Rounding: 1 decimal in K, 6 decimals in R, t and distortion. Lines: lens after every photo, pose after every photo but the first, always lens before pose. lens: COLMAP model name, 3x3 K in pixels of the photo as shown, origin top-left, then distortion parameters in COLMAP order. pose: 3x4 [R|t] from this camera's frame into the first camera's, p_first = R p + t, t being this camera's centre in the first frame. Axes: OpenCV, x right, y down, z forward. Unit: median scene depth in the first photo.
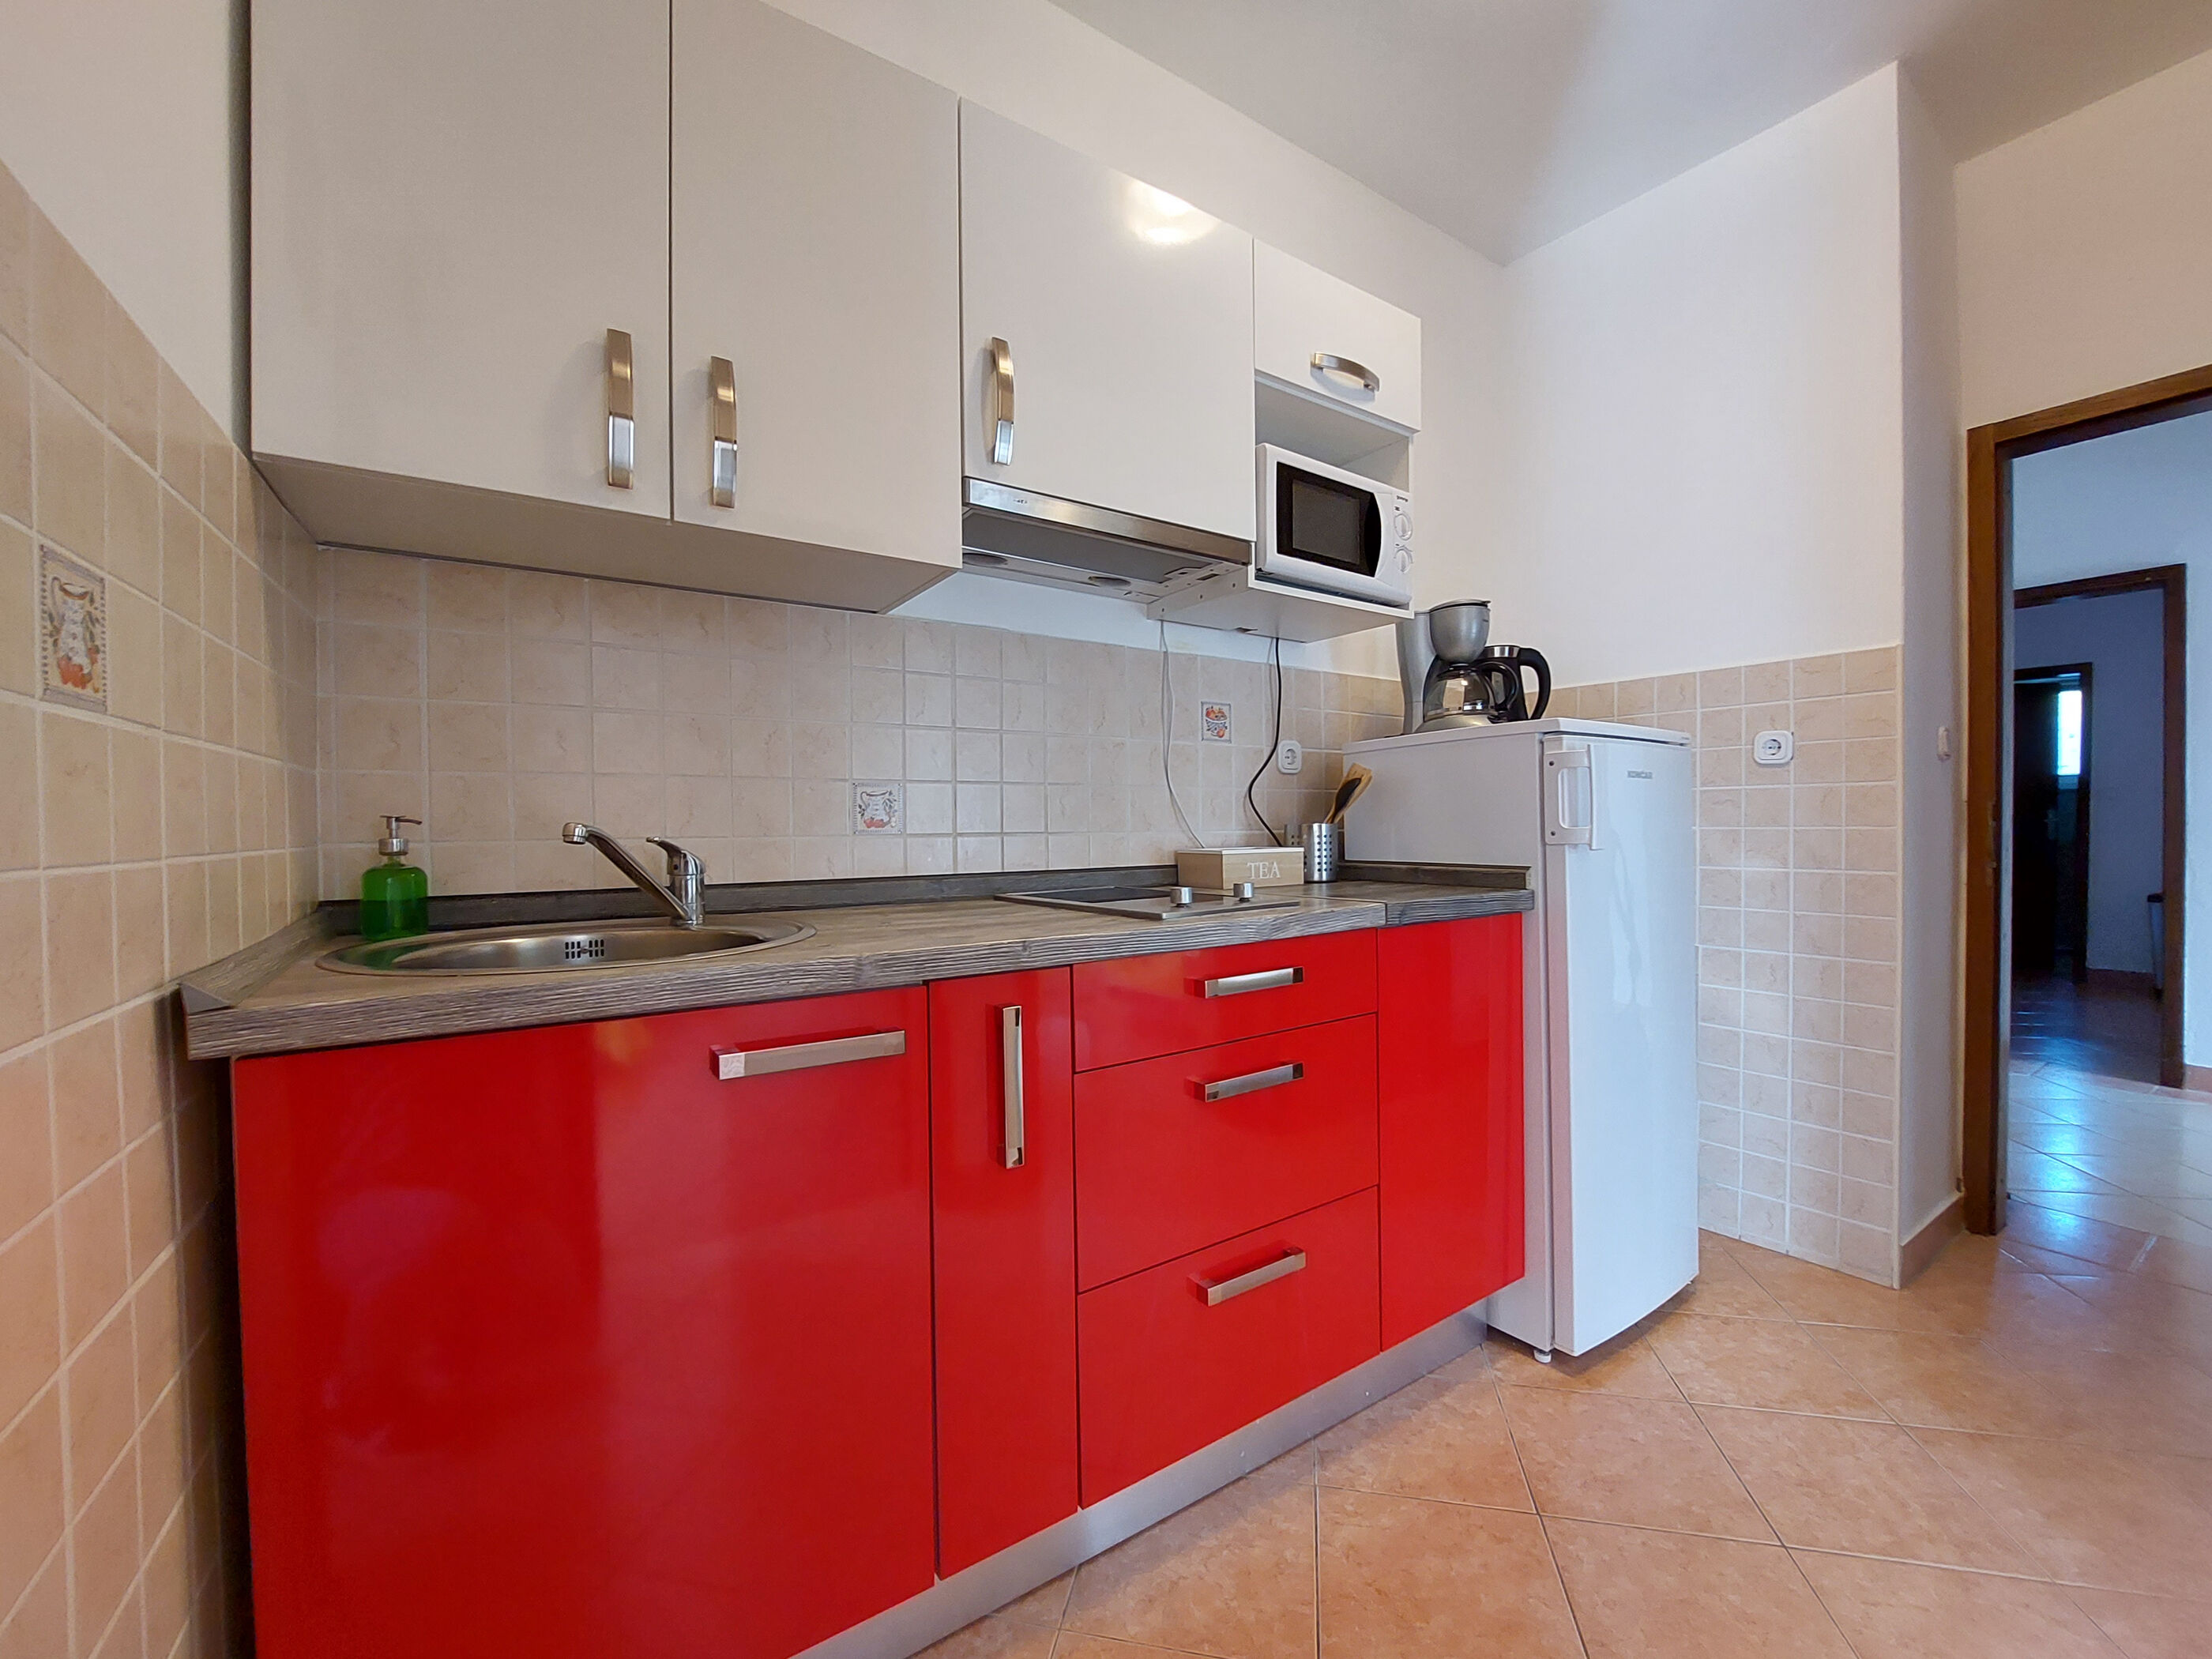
lens RADIAL K [[922.8, 0, 1090.8], [0, 922.8, 849.3], [0, 0, 1]] dist [-0.011857, 0.000233]
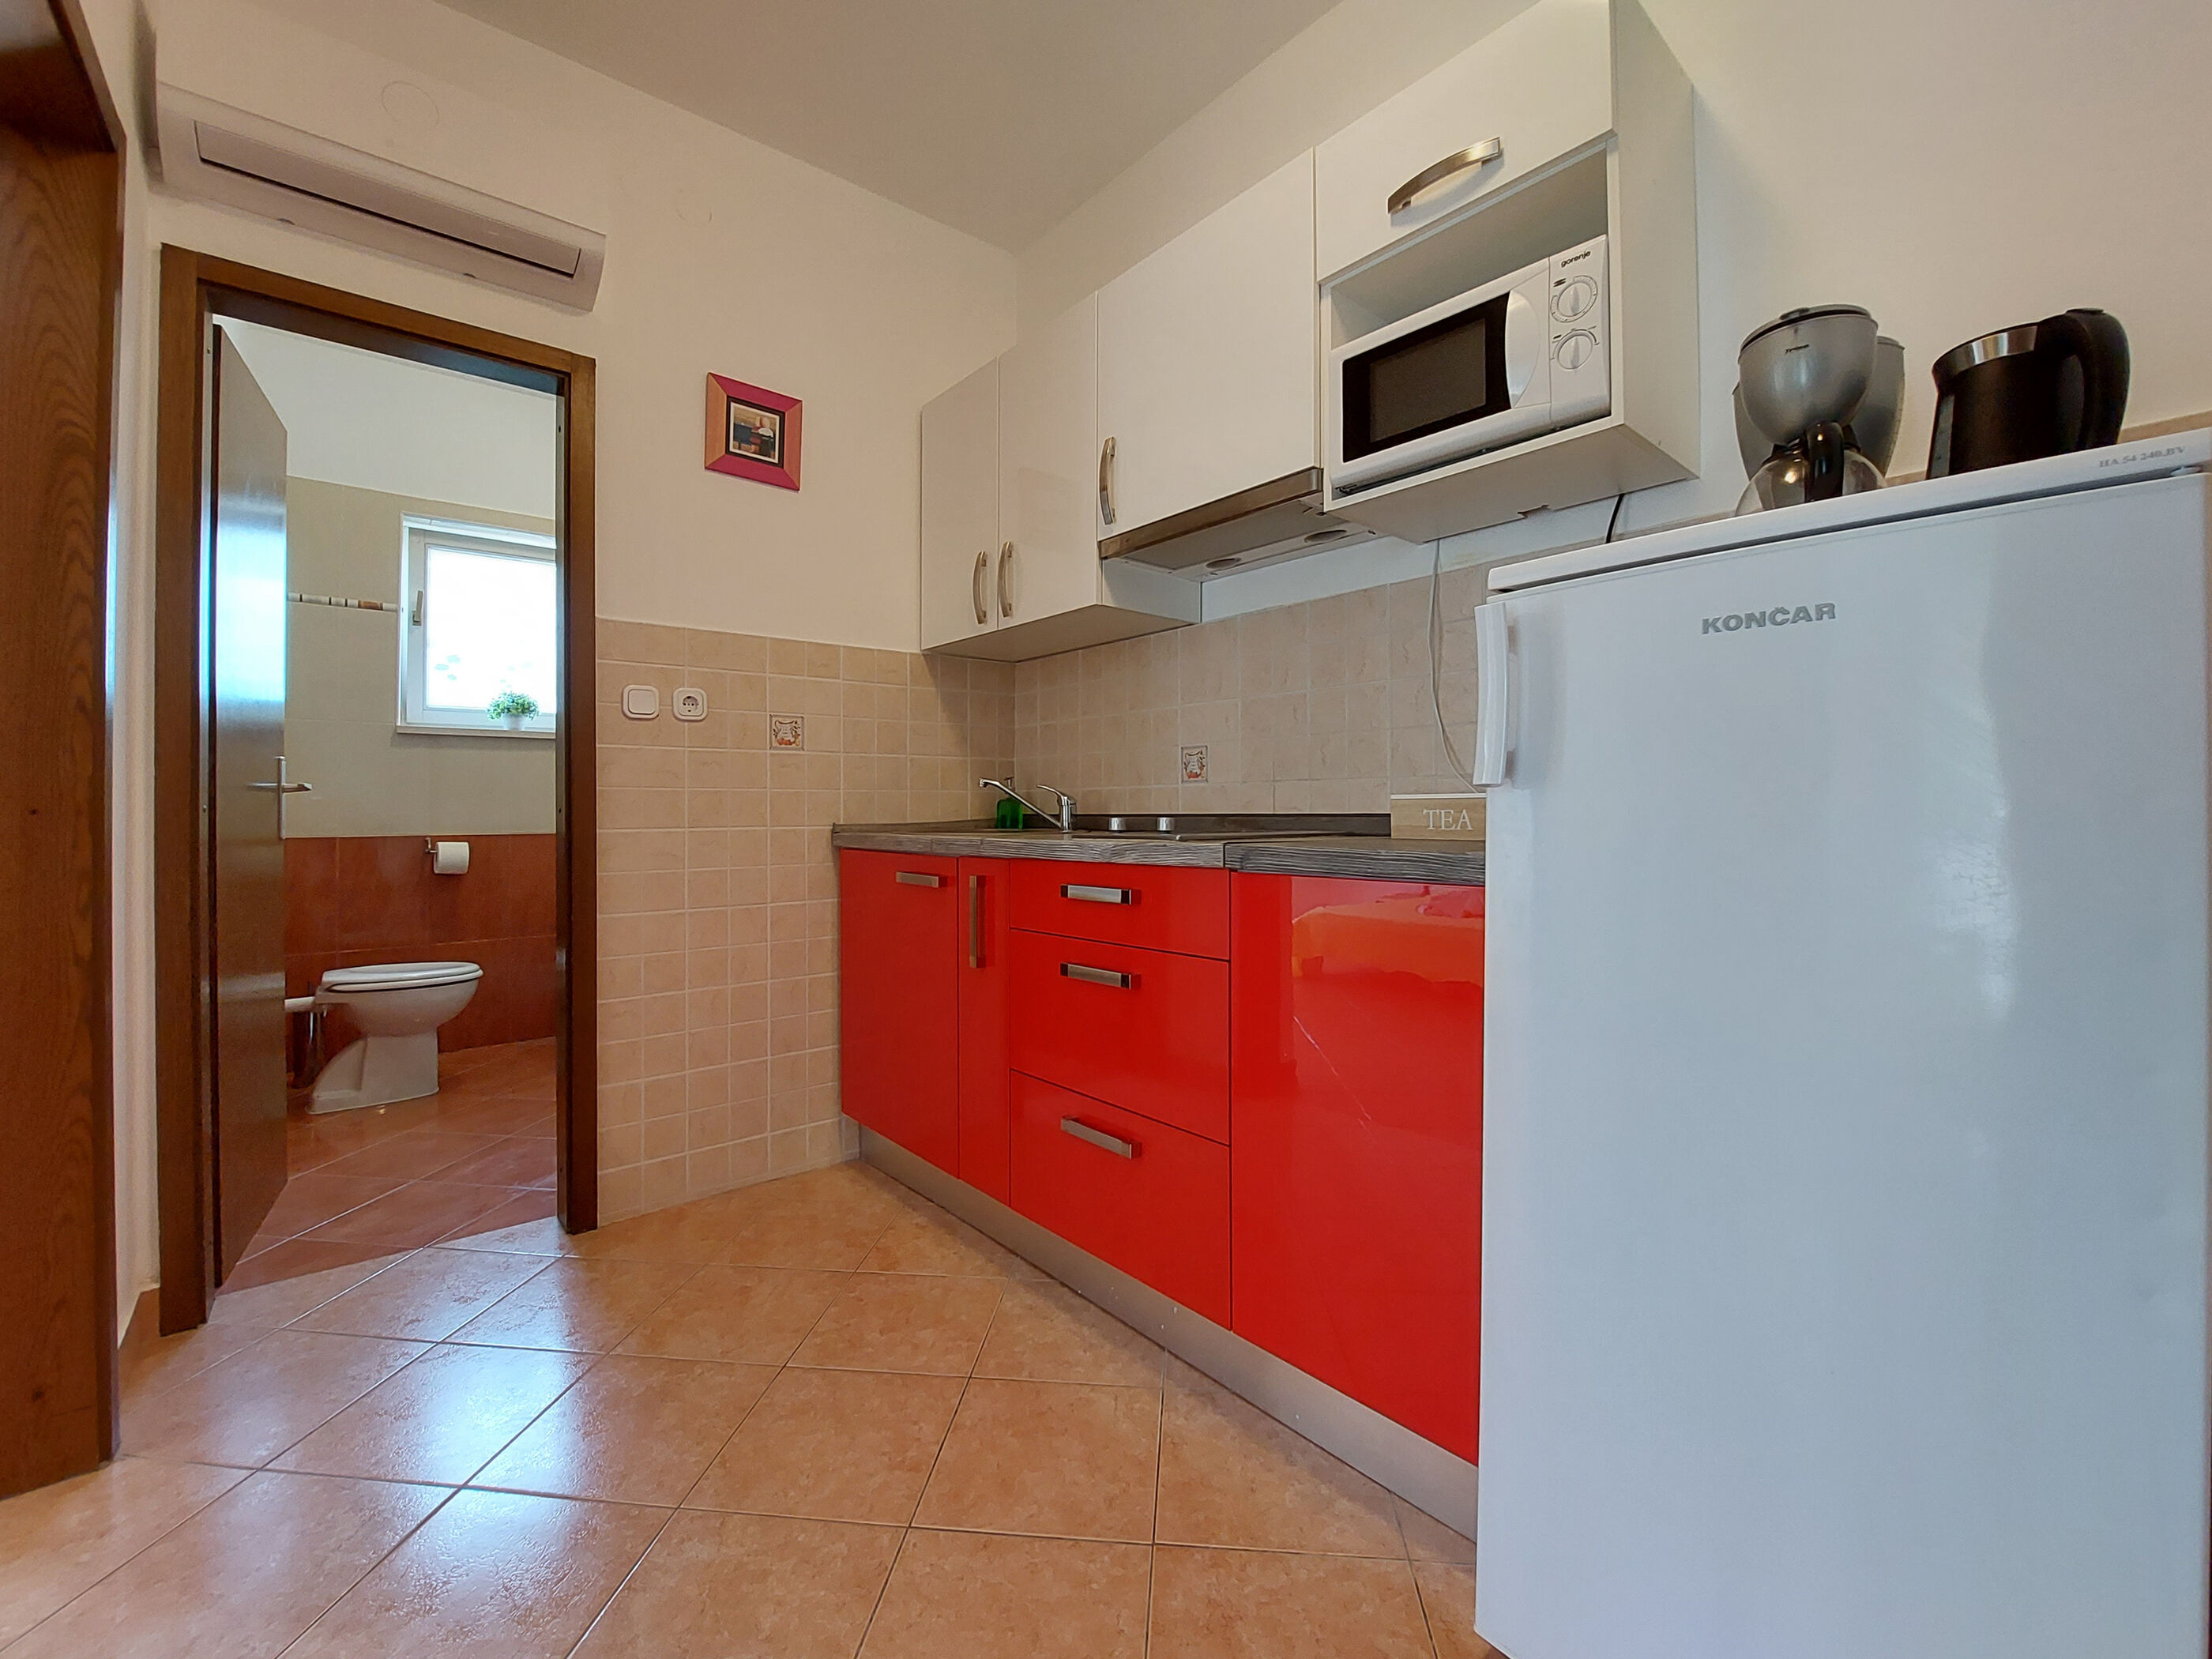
lens RADIAL K [[922.8, 0, 1105.9], [0, 922.8, 818.9], [0, 0, 1]] dist [-0.011857, 0.000233]
pose [[0.105303, 0.017582, -0.994285, 1.253997], [-0.023407, 0.999611, 0.015197, 0.021755], [0.994165, 0.021673, 0.105673, 0.791470]]
